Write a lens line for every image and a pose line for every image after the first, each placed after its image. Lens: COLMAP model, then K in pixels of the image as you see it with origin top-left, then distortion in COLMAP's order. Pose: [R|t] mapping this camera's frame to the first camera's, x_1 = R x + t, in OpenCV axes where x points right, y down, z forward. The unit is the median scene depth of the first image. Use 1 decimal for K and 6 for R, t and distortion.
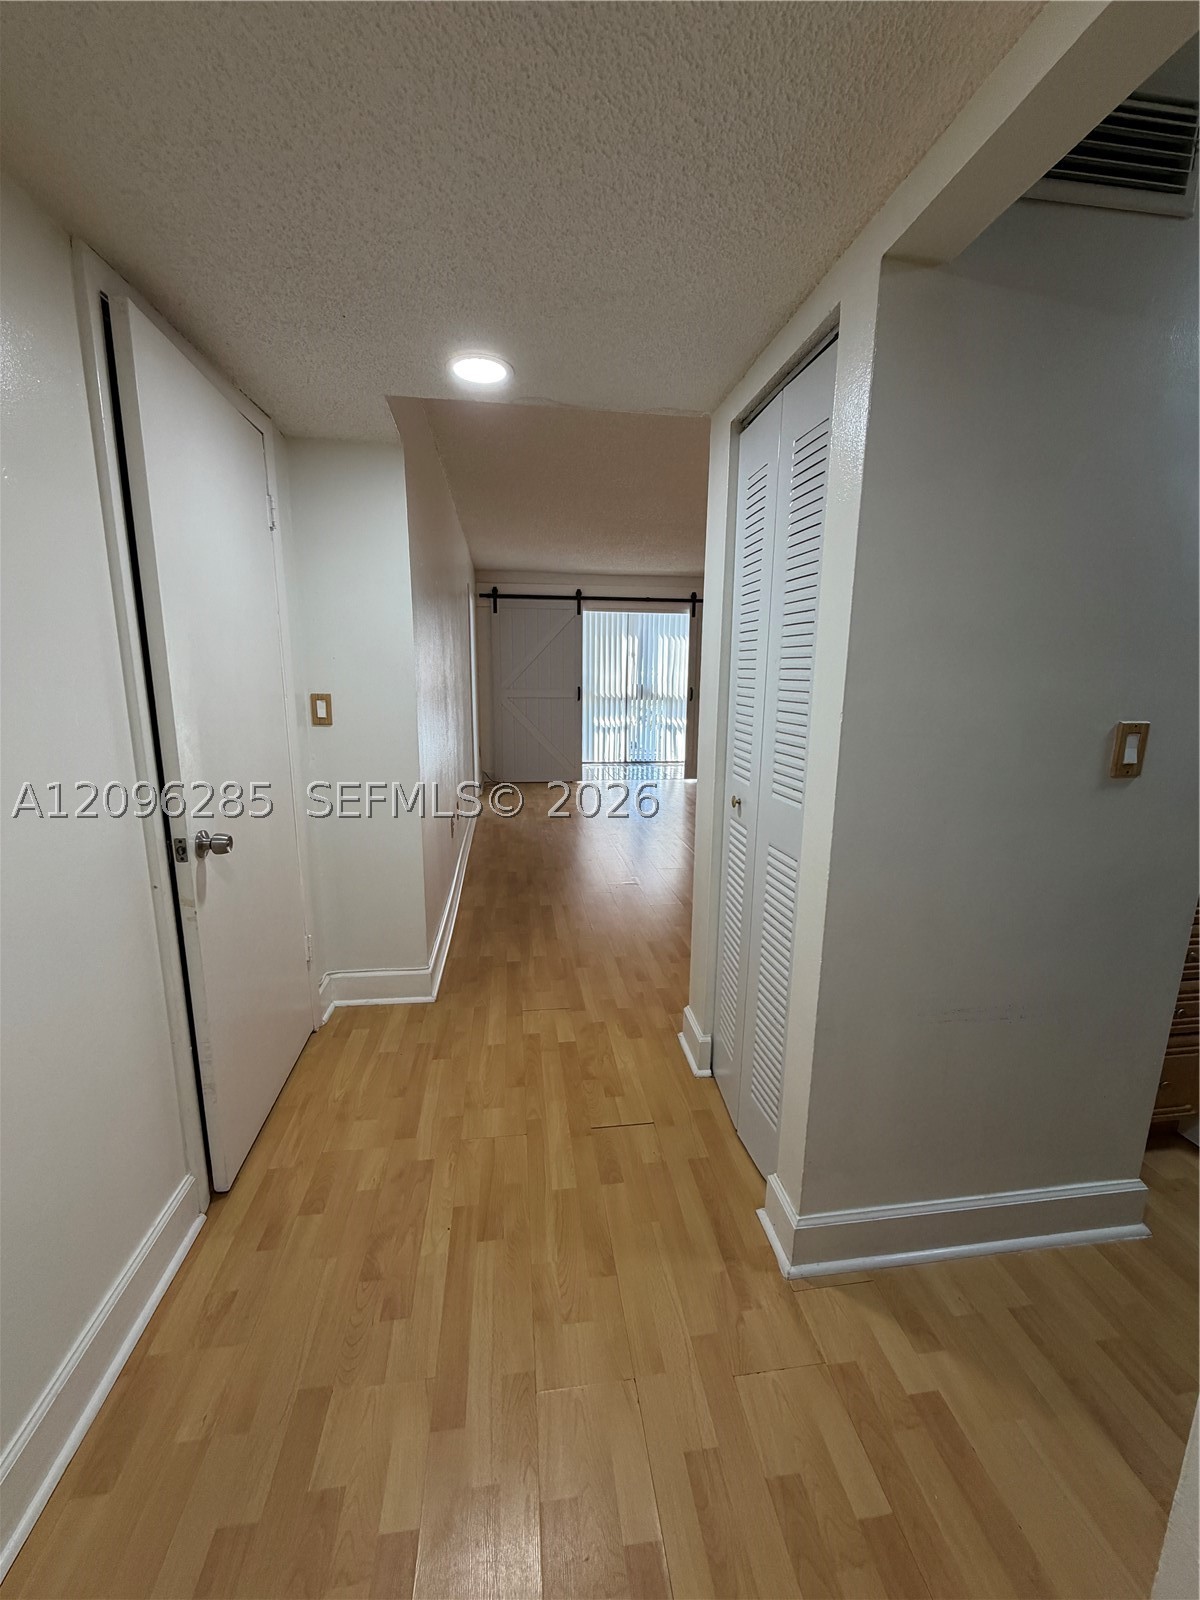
lens RADIAL K [[638.6, 0, 597.3], [0, 638.6, 799.0], [0, 0, 1]] dist [-0.003993, 0.001212]
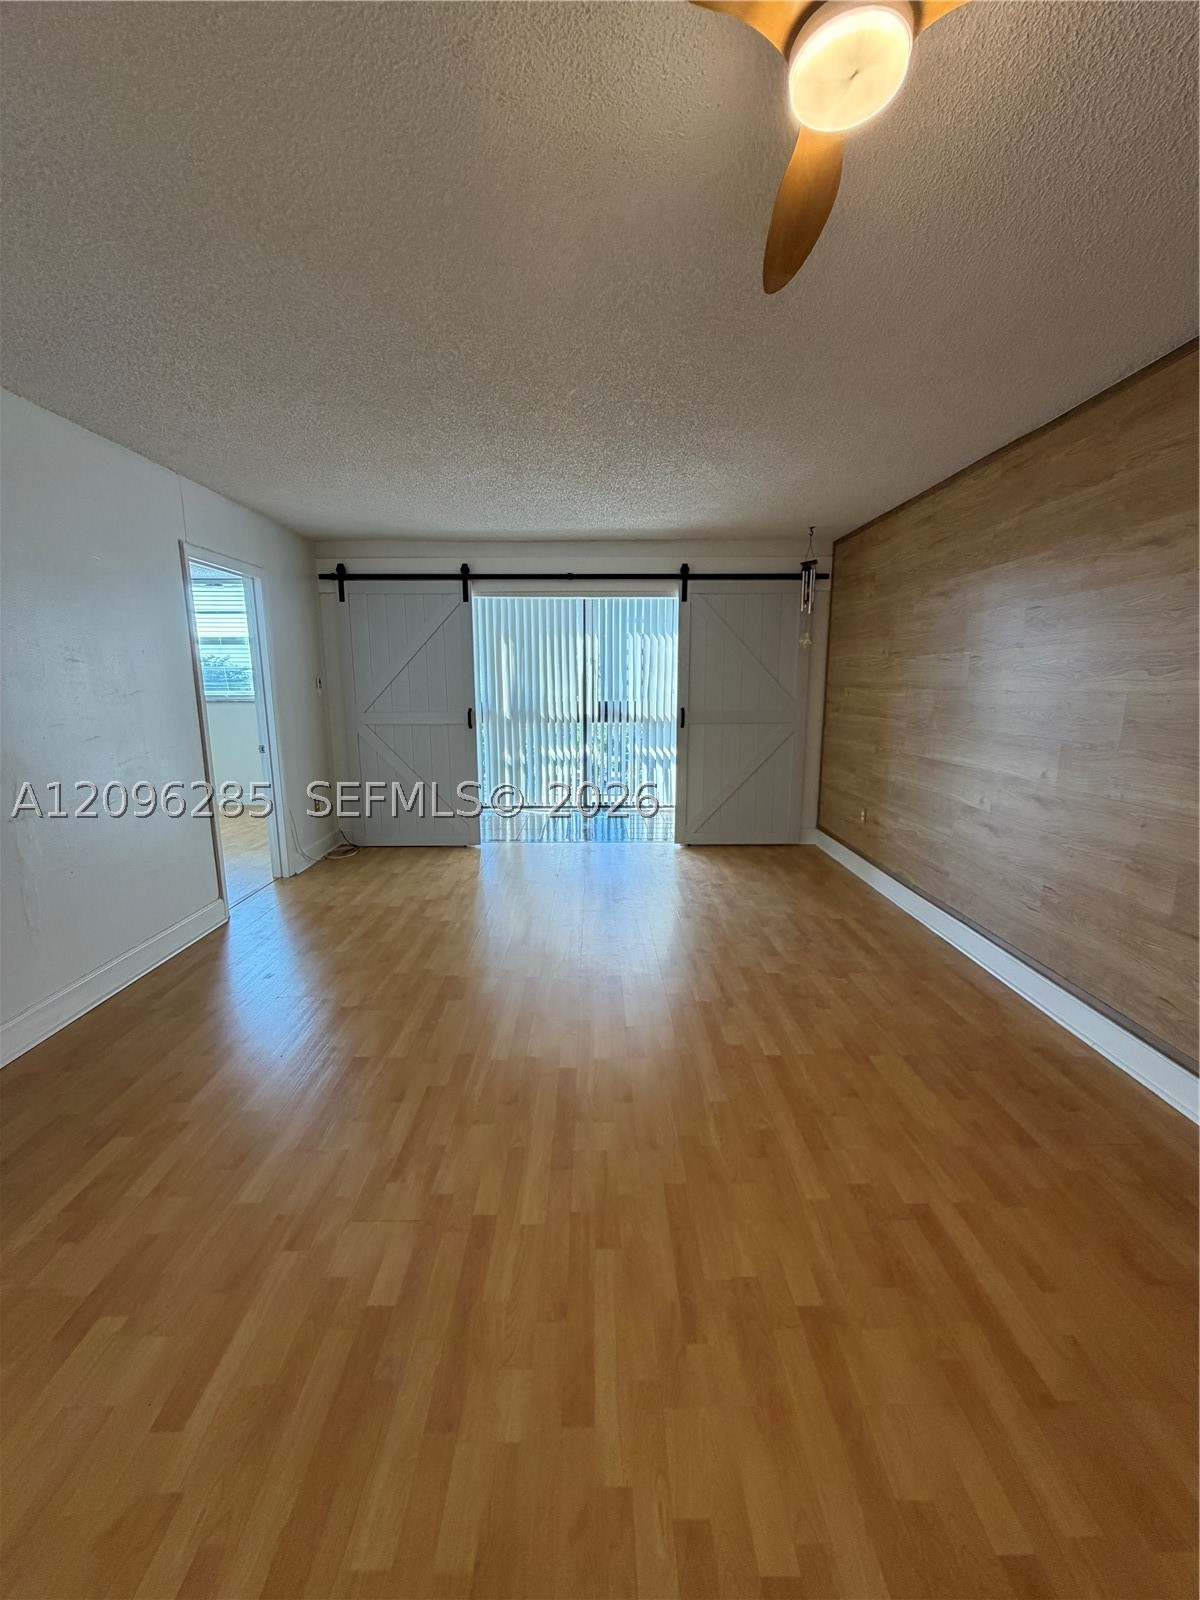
lens RADIAL K [[638.6, 0, 596.2], [0, 638.6, 797.8], [0, 0, 1]] dist [-0.003993, 0.001212]
pose [[0.991675, 0.013054, -0.128106, 0.154800], [-0.014850, 0.999804, -0.013076, -0.060548], [0.127910, 0.014870, 0.991674, 0.283281]]
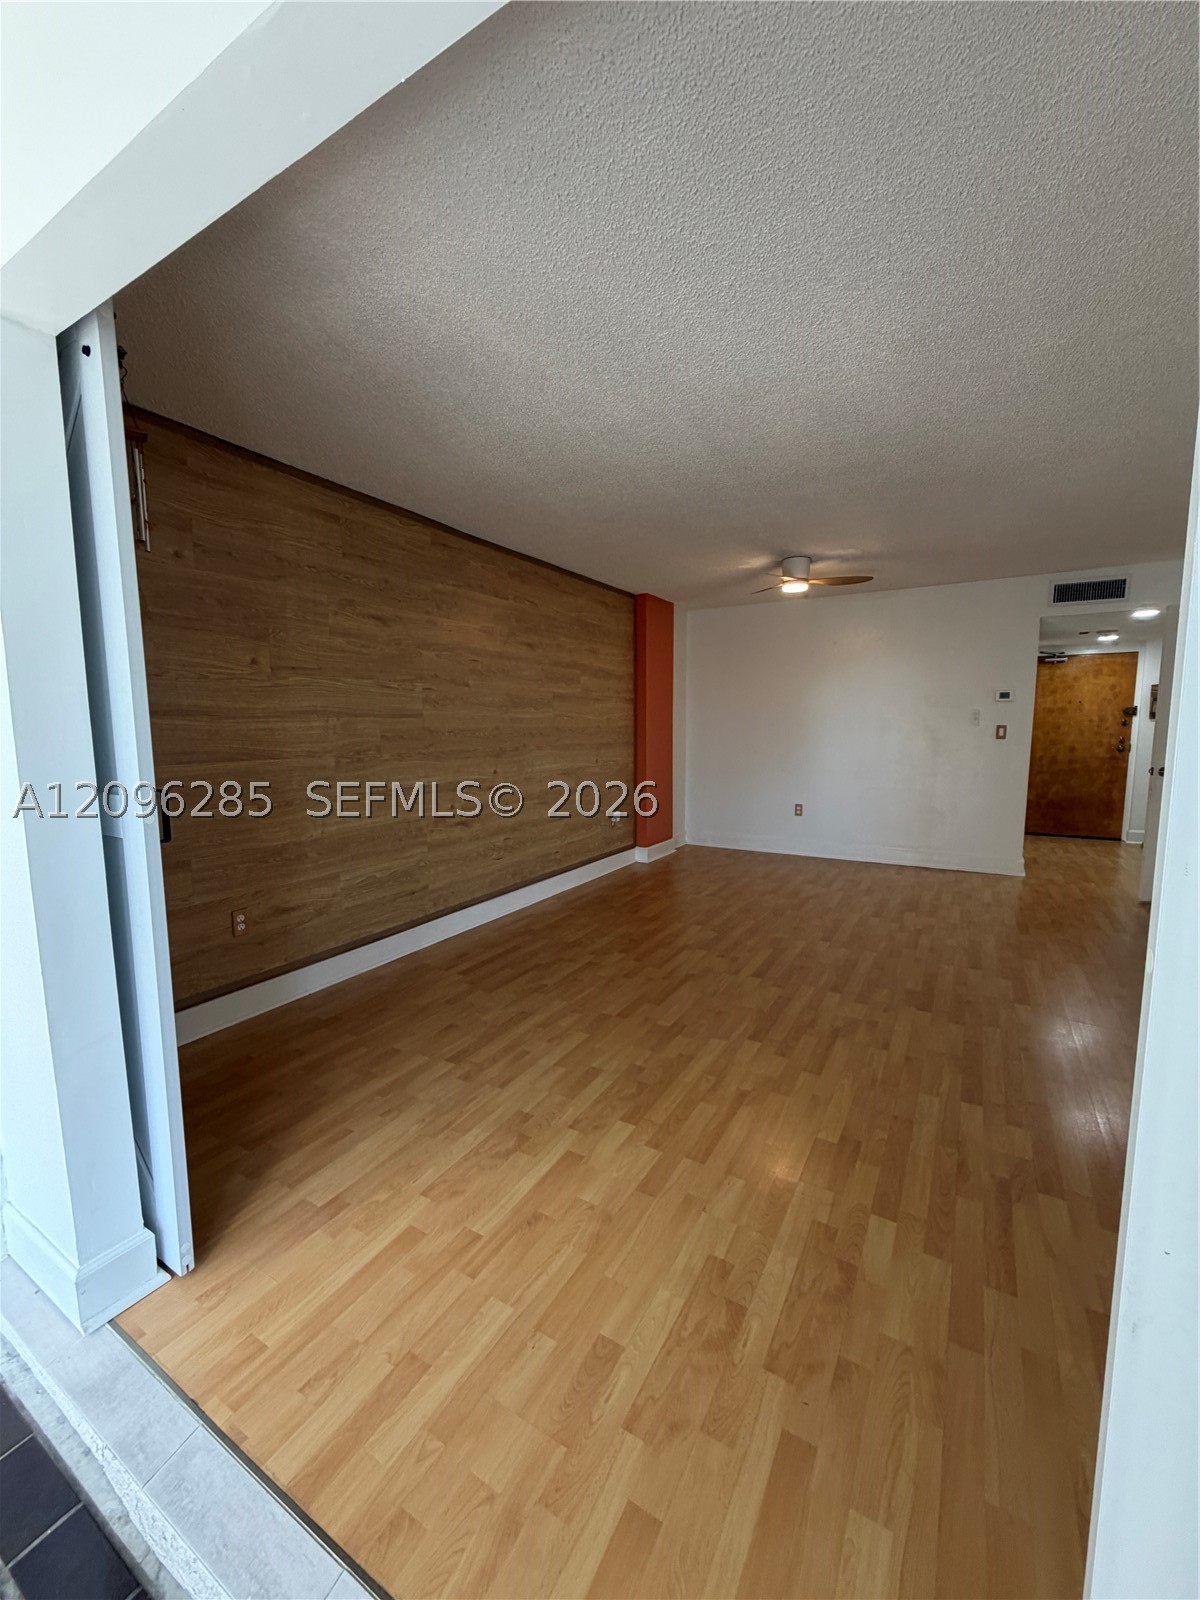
lens RADIAL K [[638.6, 0, 602.7], [0, 638.6, 796.5], [0, 0, 1]] dist [-0.003993, 0.001212]
pose [[-0.786798, -0.070439, 0.613179, -0.014001], [0.118774, 0.957619, 0.262411, -0.167854], [-0.605675, 0.279294, -0.745086, 0.878343]]
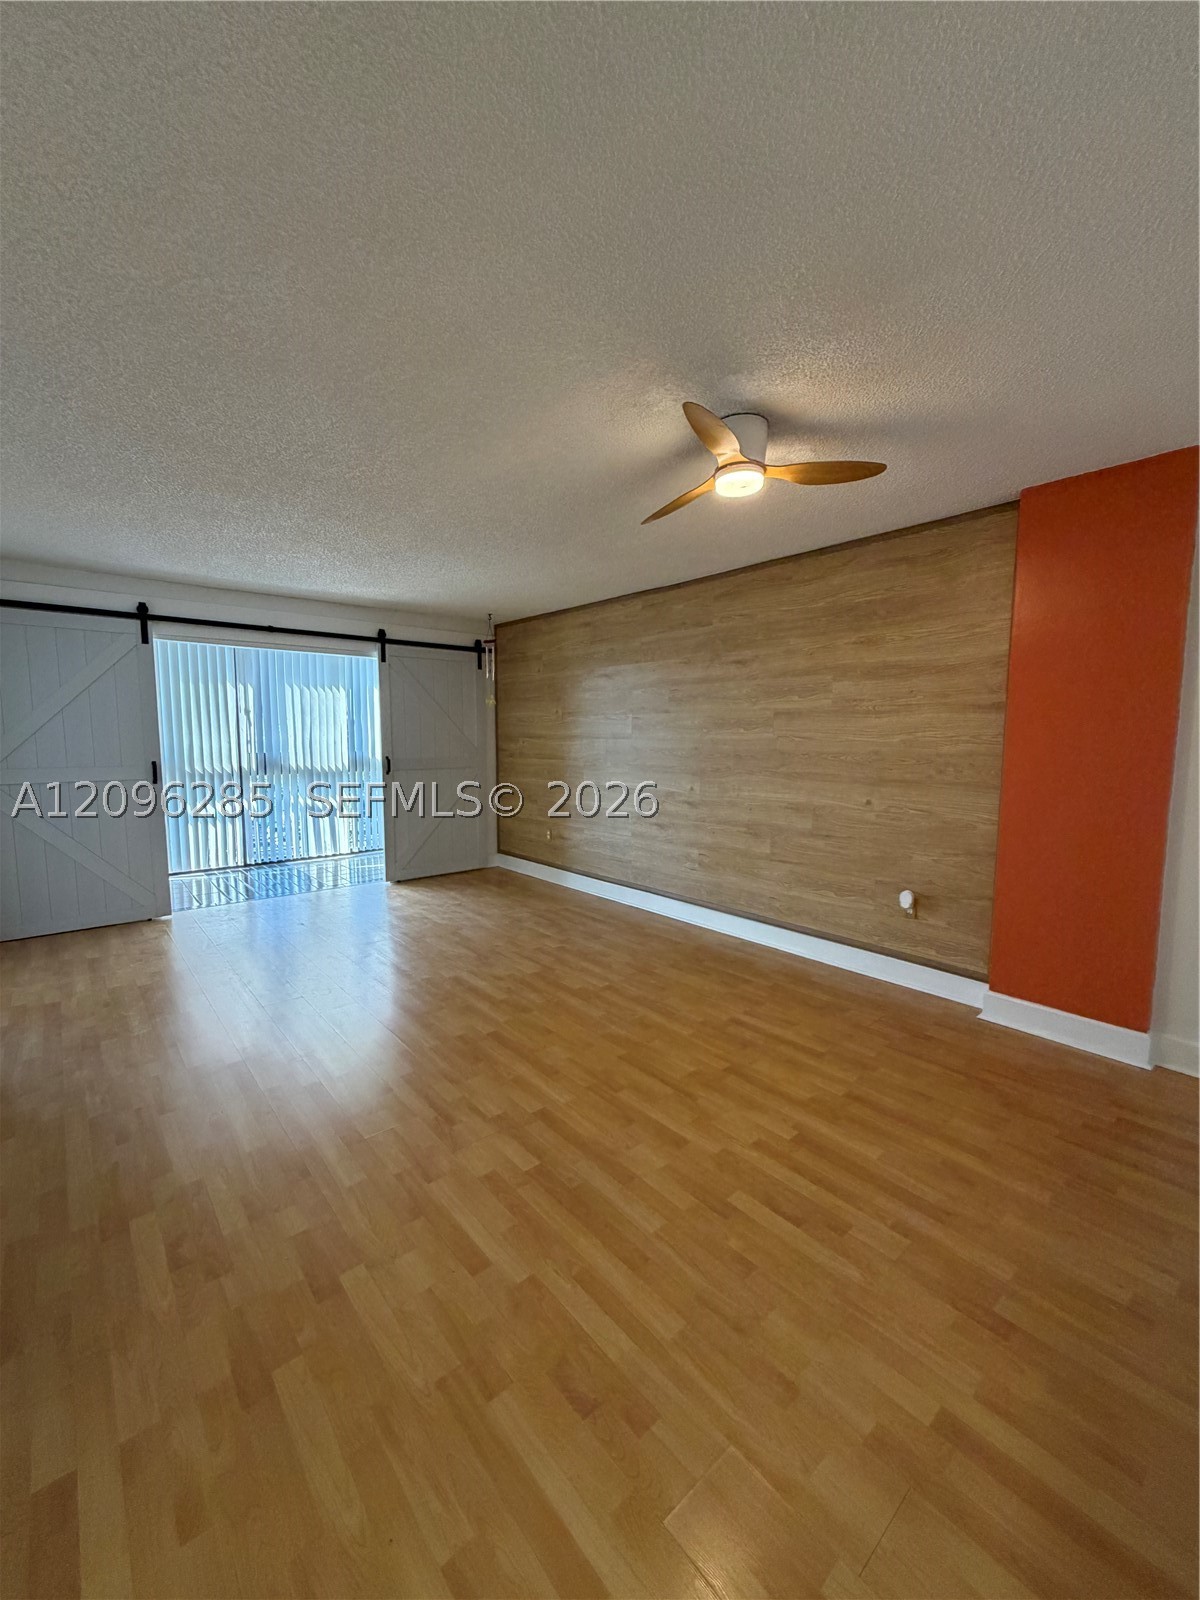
lens RADIAL K [[638.6, 0, 599.5], [0, 638.6, 798.4], [0, 0, 1]] dist [-0.003993, 0.001212]
pose [[0.840179, -0.059916, 0.538989, -0.001177], [0.108326, 0.992390, -0.058541, -0.049373], [-0.531380, 0.107571, 0.840276, 0.224138]]
